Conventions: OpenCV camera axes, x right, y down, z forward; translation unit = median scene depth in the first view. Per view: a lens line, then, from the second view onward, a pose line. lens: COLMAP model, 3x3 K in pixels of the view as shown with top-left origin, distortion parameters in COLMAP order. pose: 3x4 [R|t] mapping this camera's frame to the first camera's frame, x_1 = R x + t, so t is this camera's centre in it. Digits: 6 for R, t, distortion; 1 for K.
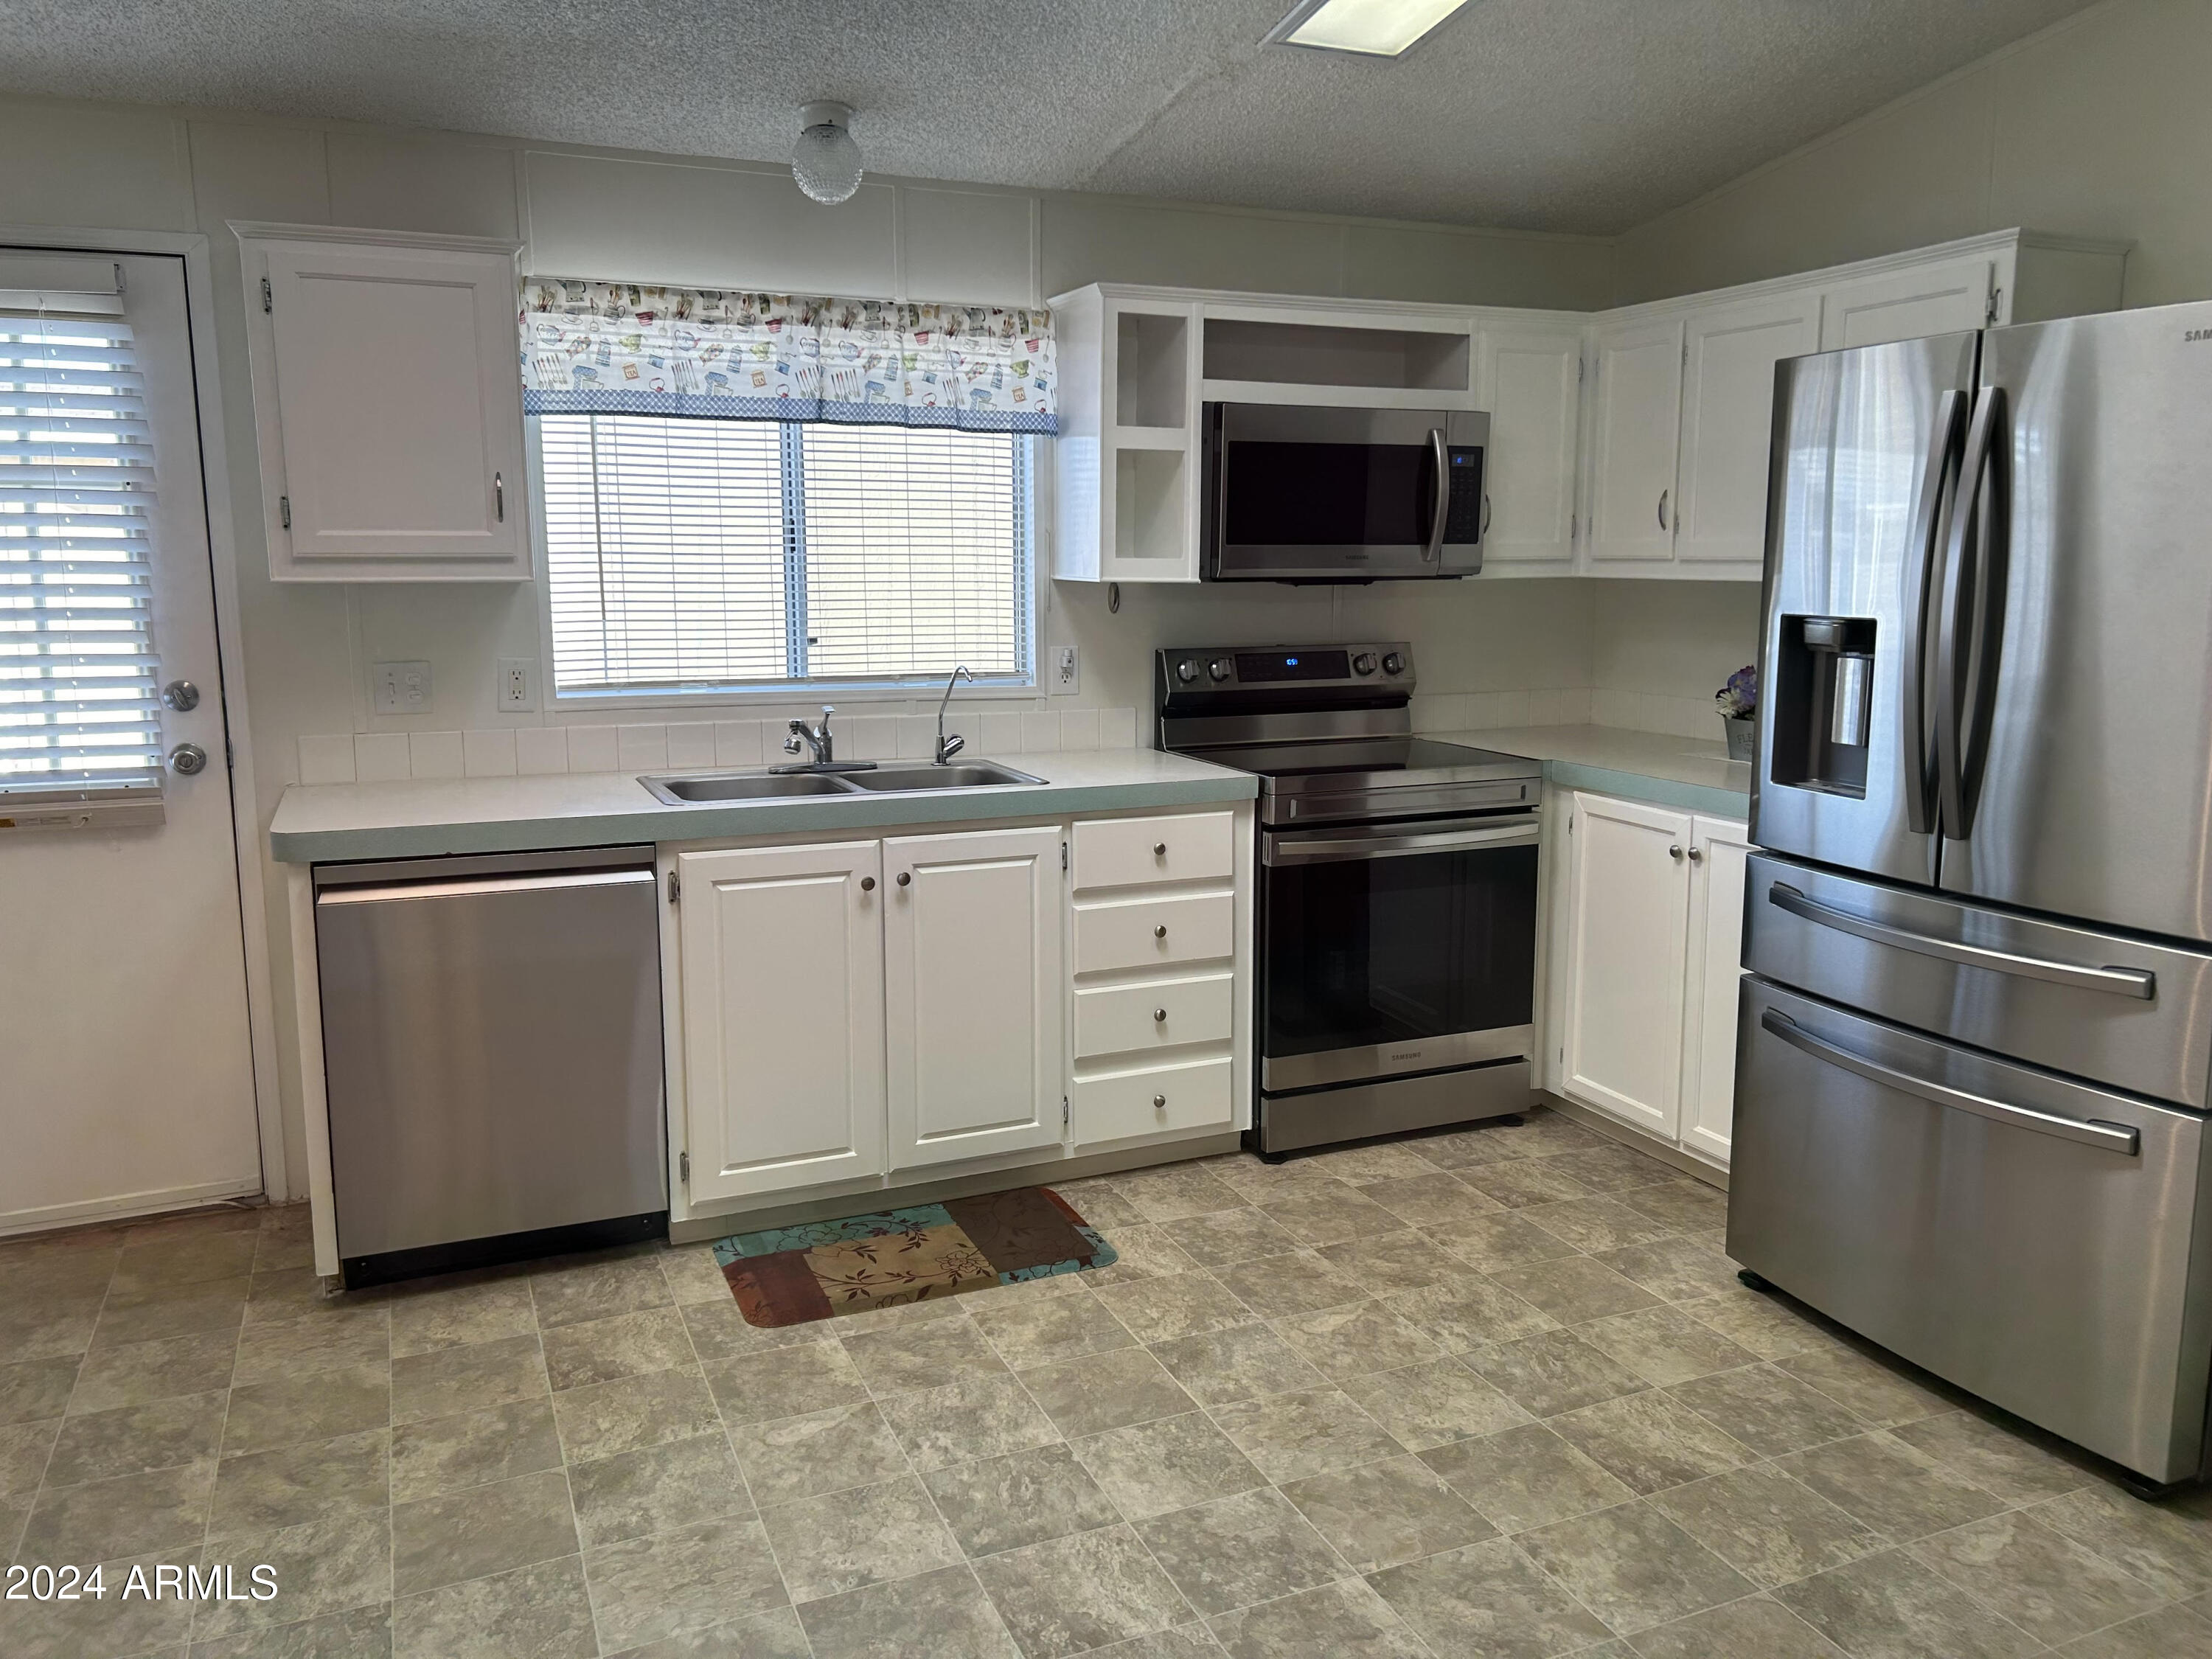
lens RADIAL K [[1704.4, 0, 1126.7], [0, 1704.4, 825.8], [0, 0, 1]] dist [0.055900, -0.057706]
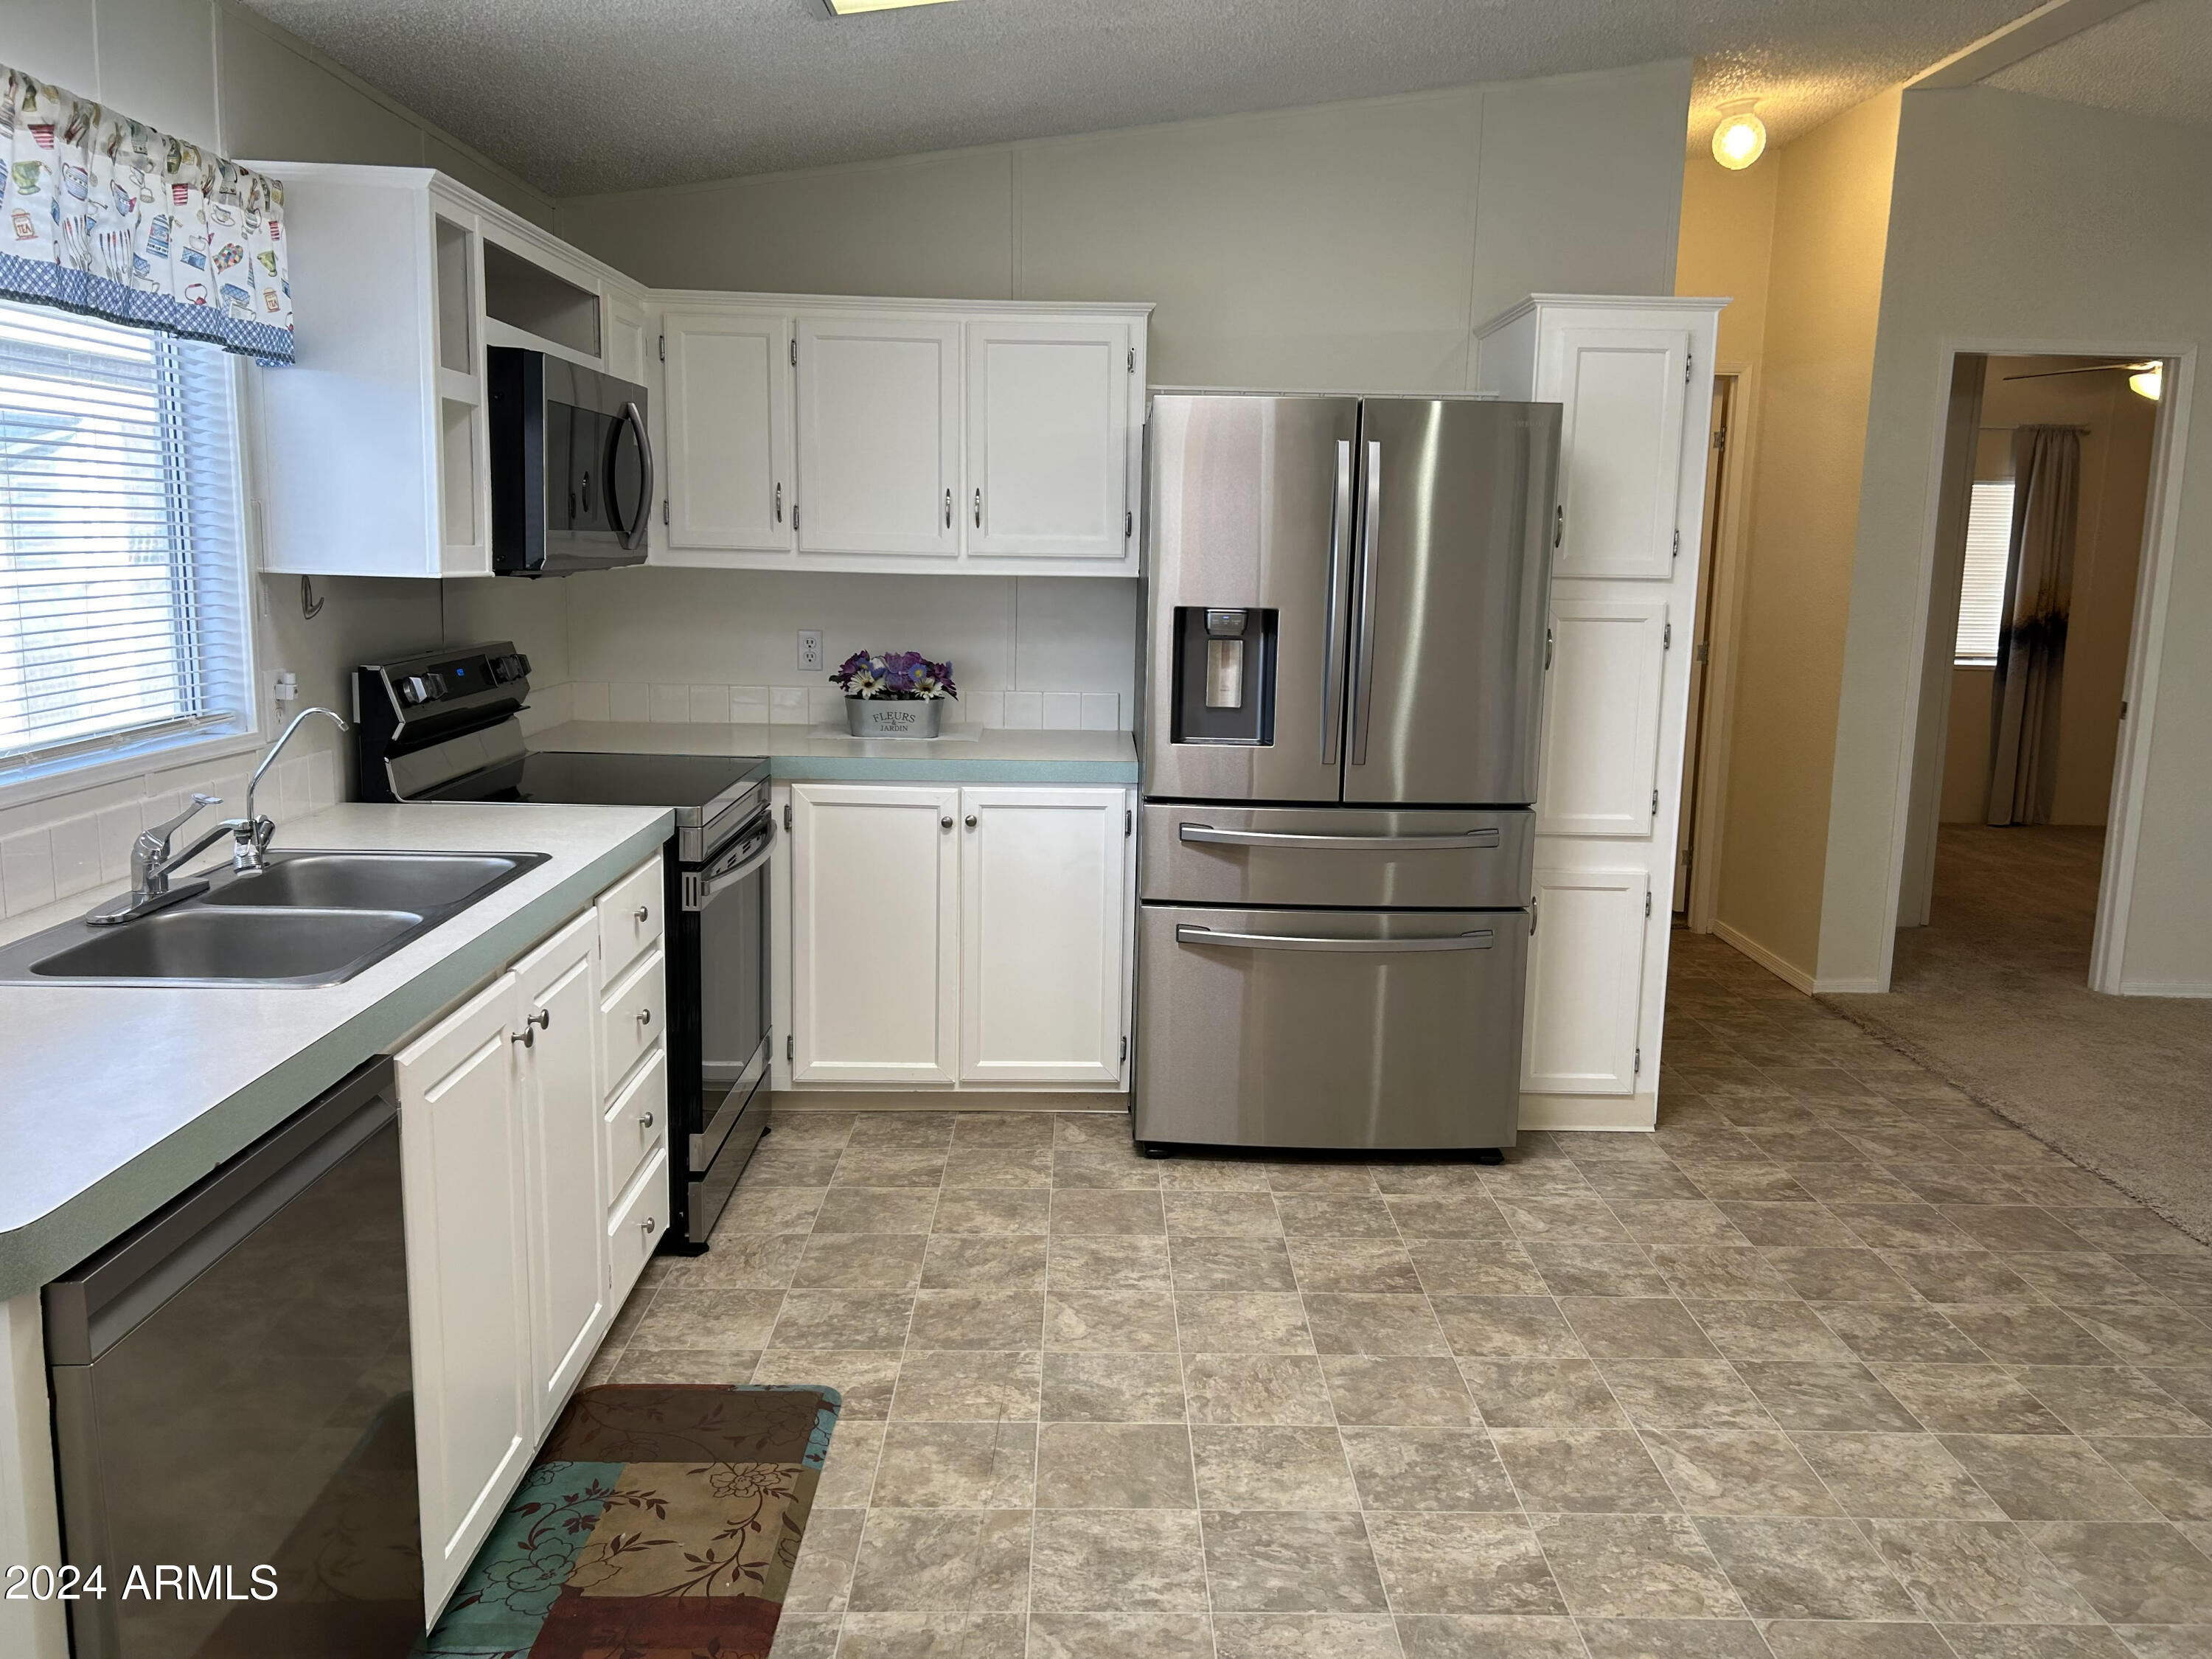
lens RADIAL K [[1704.4, 0, 1130.6], [0, 1704.4, 813.2], [0, 0, 1]] dist [0.055900, -0.057706]
pose [[0.361143, -0.141467, 0.921717, -0.781435], [0.125068, 0.986844, 0.102459, -0.107112], [-0.924085, 0.078275, 0.374085, 0.593693]]
